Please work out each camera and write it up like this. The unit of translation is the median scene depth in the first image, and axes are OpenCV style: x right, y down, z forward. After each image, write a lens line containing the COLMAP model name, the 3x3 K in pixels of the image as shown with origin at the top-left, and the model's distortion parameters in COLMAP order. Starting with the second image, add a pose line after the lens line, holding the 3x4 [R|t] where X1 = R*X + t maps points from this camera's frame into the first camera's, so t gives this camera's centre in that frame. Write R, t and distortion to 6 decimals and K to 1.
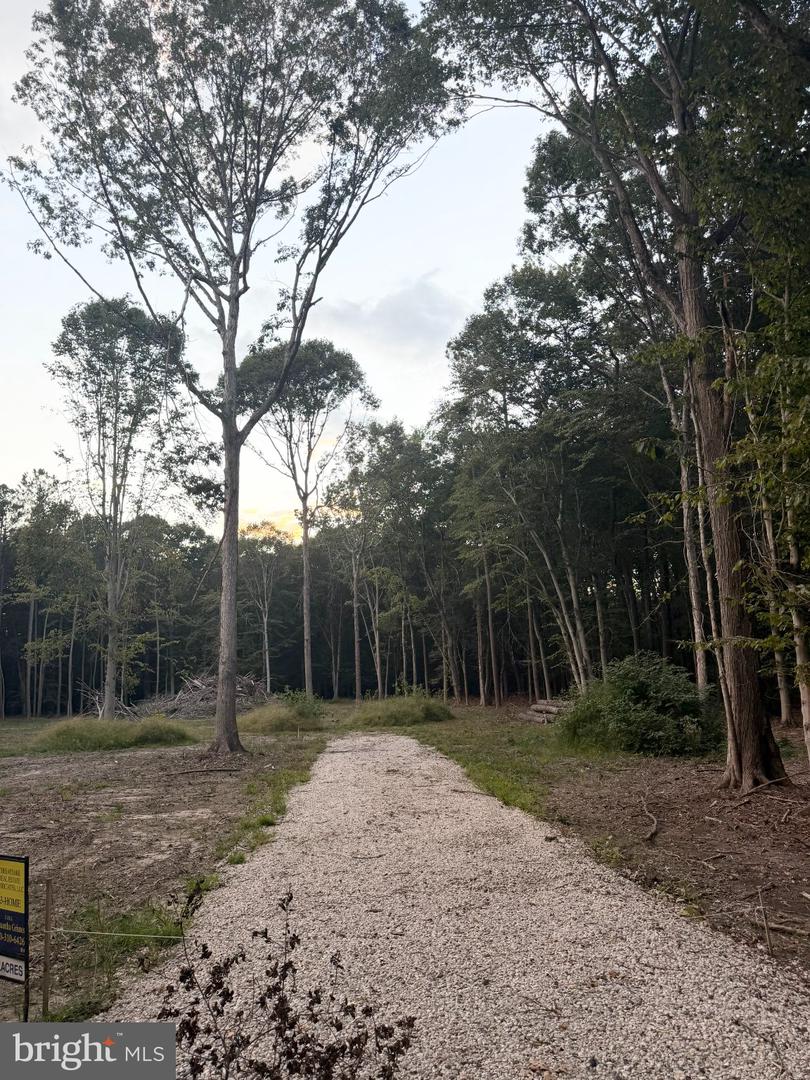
lens RADIAL K [[751.4, 0, 402.8], [0, 751.4, 547.8], [0, 0, 1]] dist [-0.000981, -0.012924]
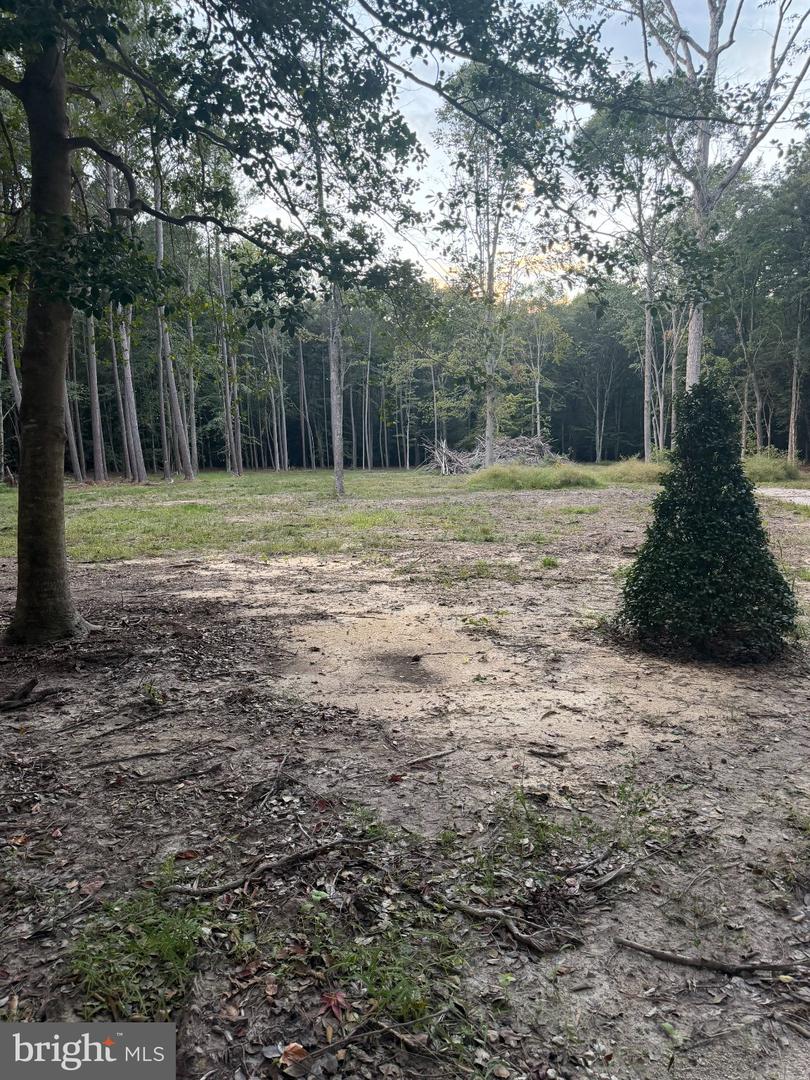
lens RADIAL K [[751.4, 0, 402.8], [0, 751.4, 547.8], [0, 0, 1]] dist [-0.000981, -0.012924]
pose [[0.961766, 0.056762, -0.267926, -0.196446], [0.027642, 0.953173, 0.301160, -0.009741], [0.272474, -0.297051, 0.915160, -0.137400]]
